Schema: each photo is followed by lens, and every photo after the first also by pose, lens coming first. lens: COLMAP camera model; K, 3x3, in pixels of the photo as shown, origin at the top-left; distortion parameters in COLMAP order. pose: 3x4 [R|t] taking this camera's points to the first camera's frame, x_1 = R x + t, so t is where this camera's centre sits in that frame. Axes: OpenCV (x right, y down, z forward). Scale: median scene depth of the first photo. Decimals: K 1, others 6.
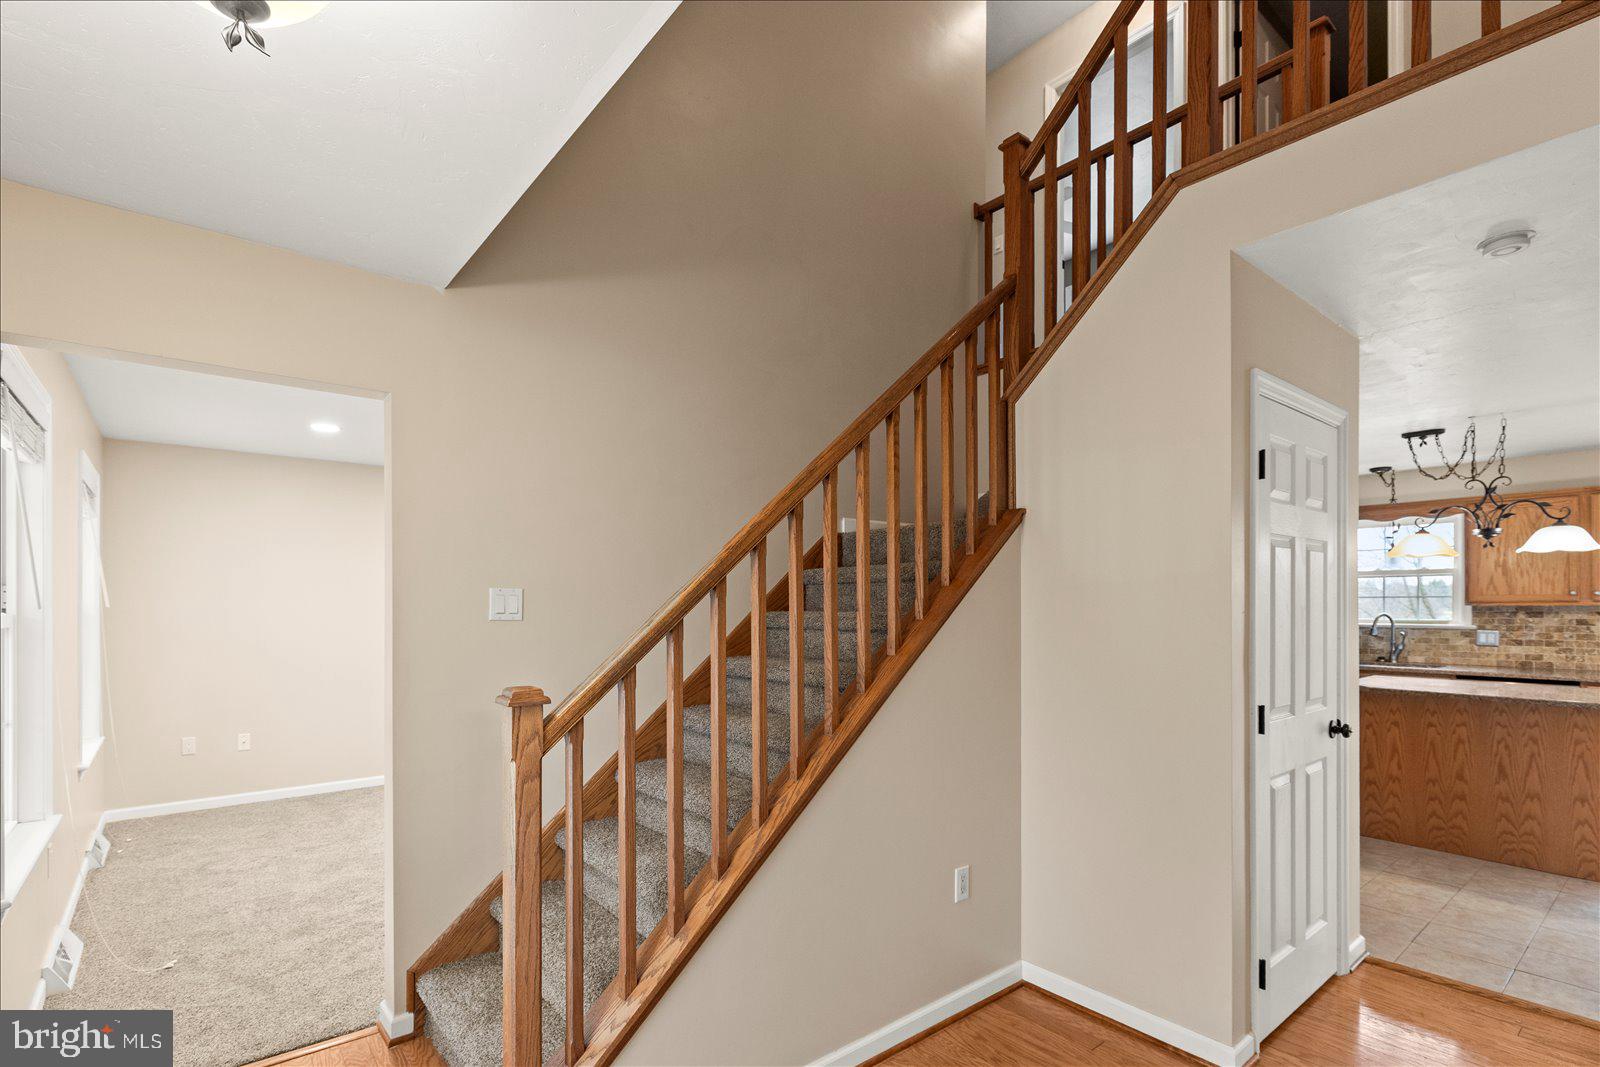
lens RADIAL K [[748.8, 0, 795.2], [0, 748.8, 602.0], [0, 0, 1]] dist [0.003194, 0.000331]
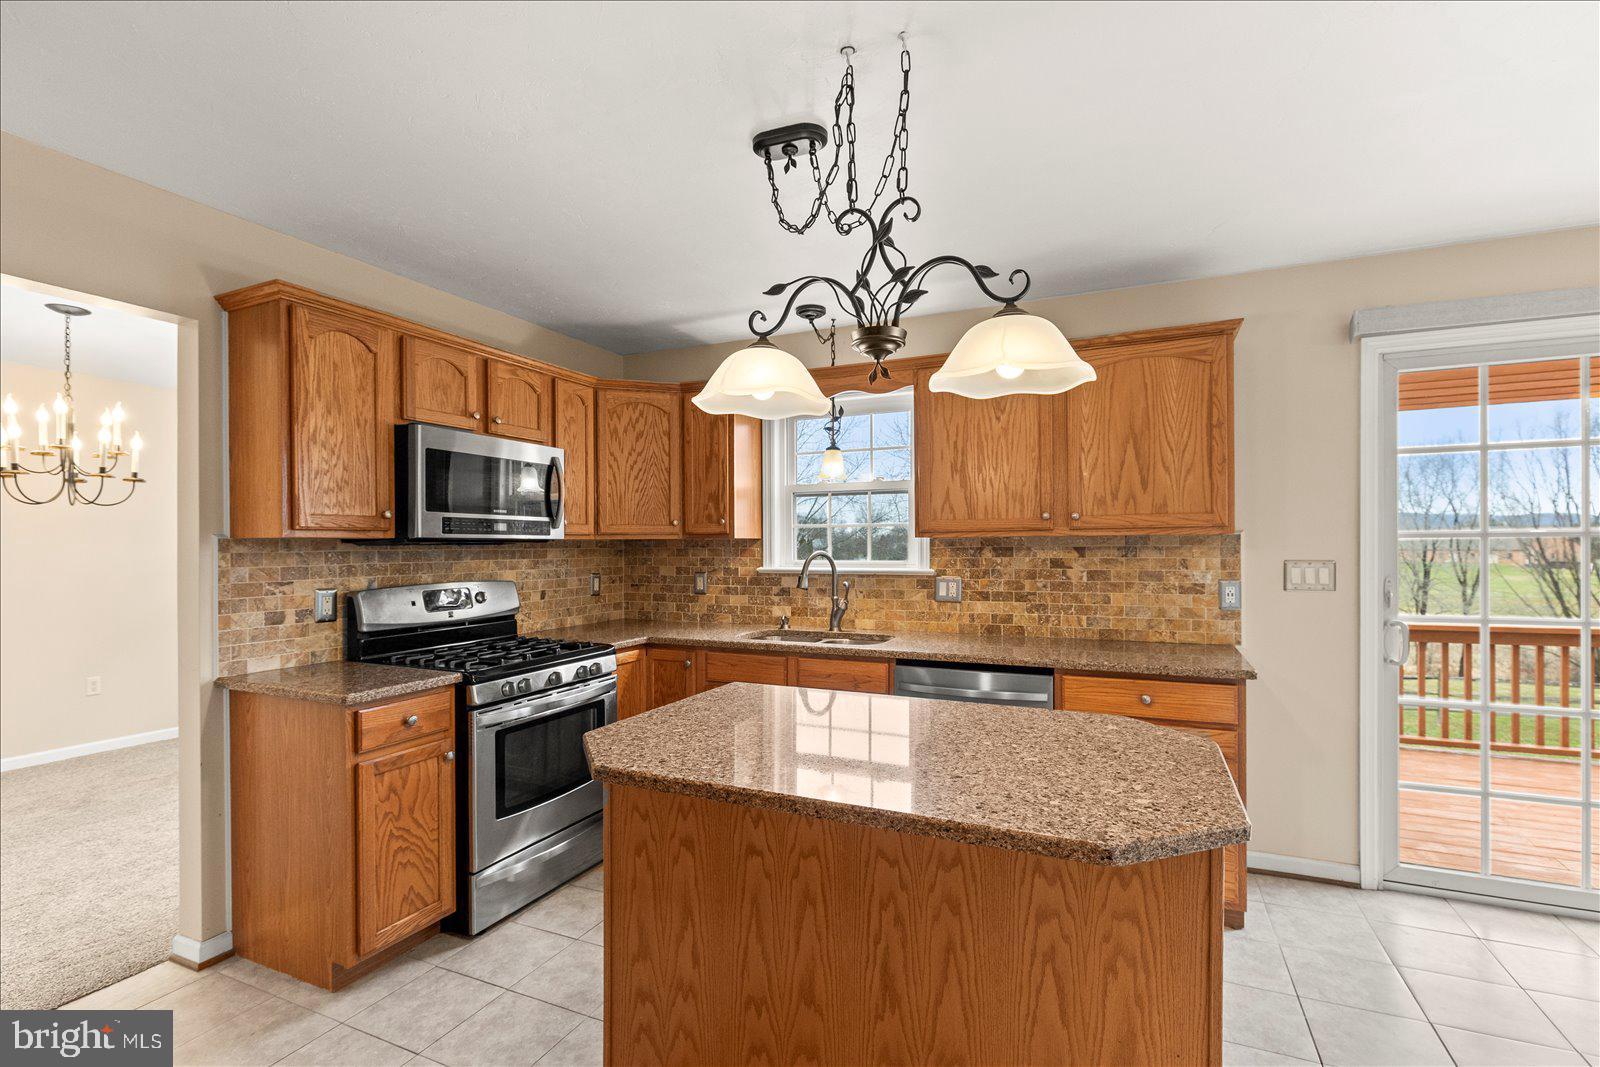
lens RADIAL K [[730.0, 0, 791.5], [0, 730.0, 539.8], [0, 0, 1]] dist [-0.000893, -0.000154]
pose [[0.898363, 0.003621, 0.439239, 0.577620], [-0.000041, 0.999967, -0.008159, 0.012093], [-0.439254, 0.007312, 0.898333, 0.547484]]
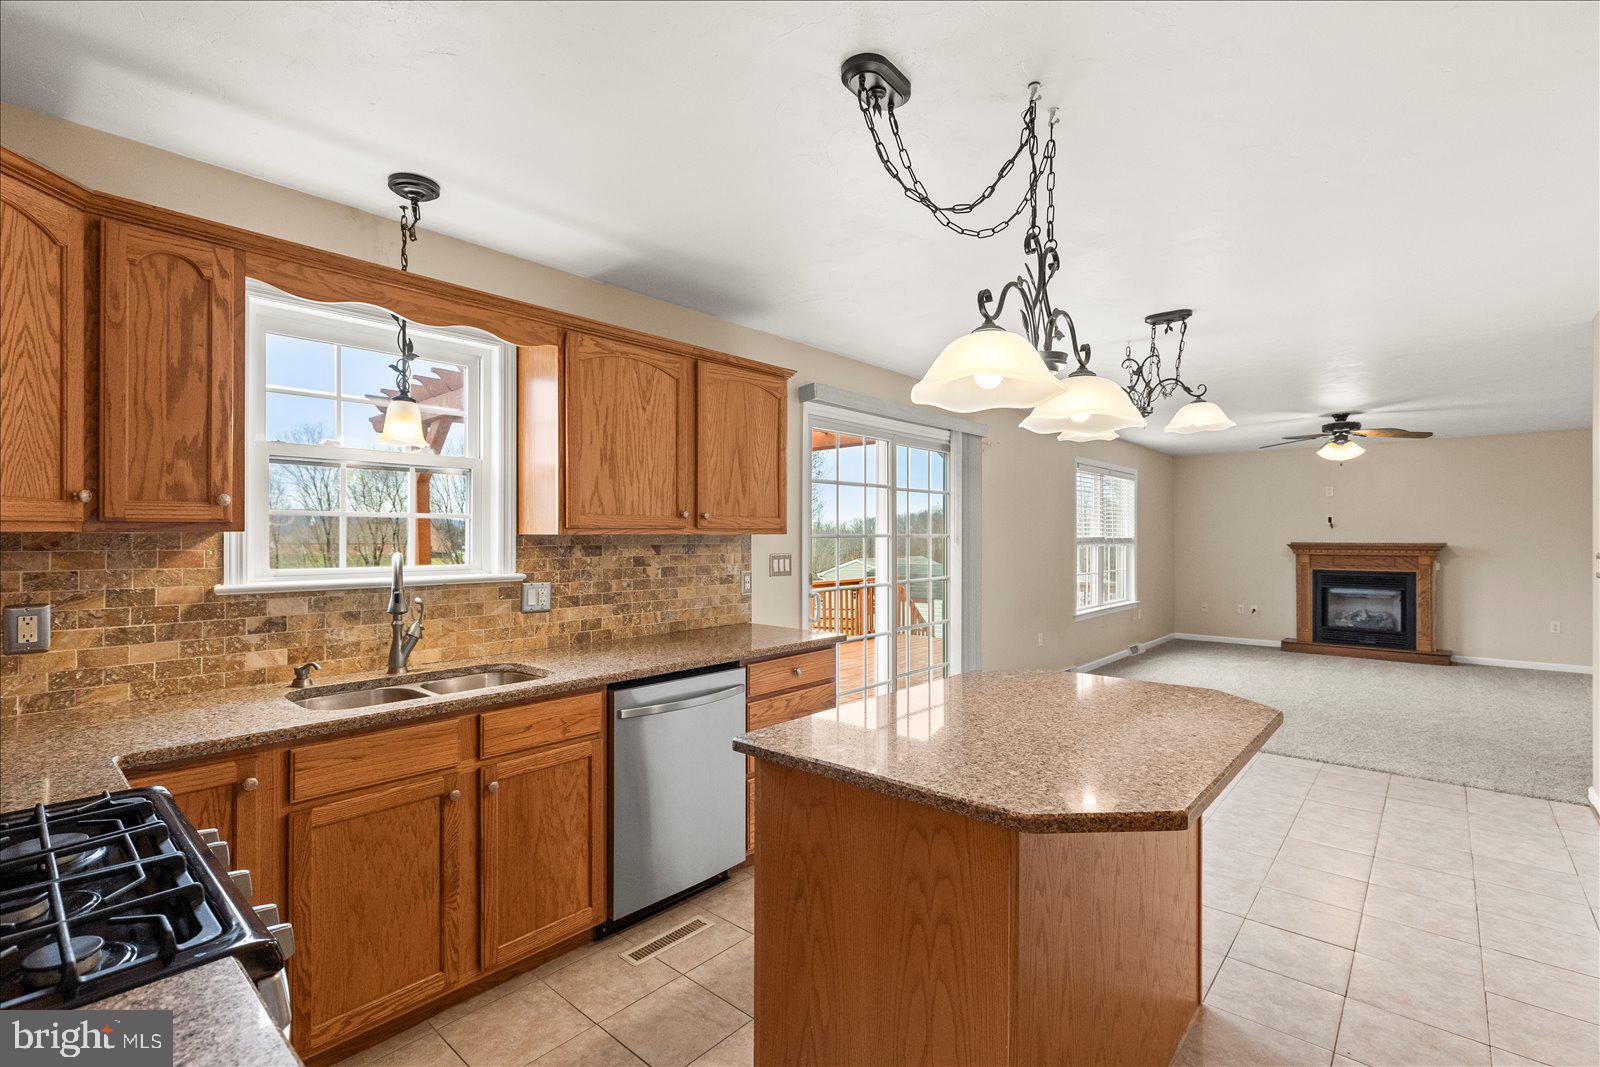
lens RADIAL K [[730.0, 0, 791.5], [0, 730.0, 539.8], [0, 0, 1]] dist [-0.000893, -0.000154]
pose [[-0.159602, -0.001807, 0.987180, 0.422440], [-0.002089, 0.999997, 0.001493, 0.007436], [-0.987179, -0.001824, -0.159605, 0.983993]]
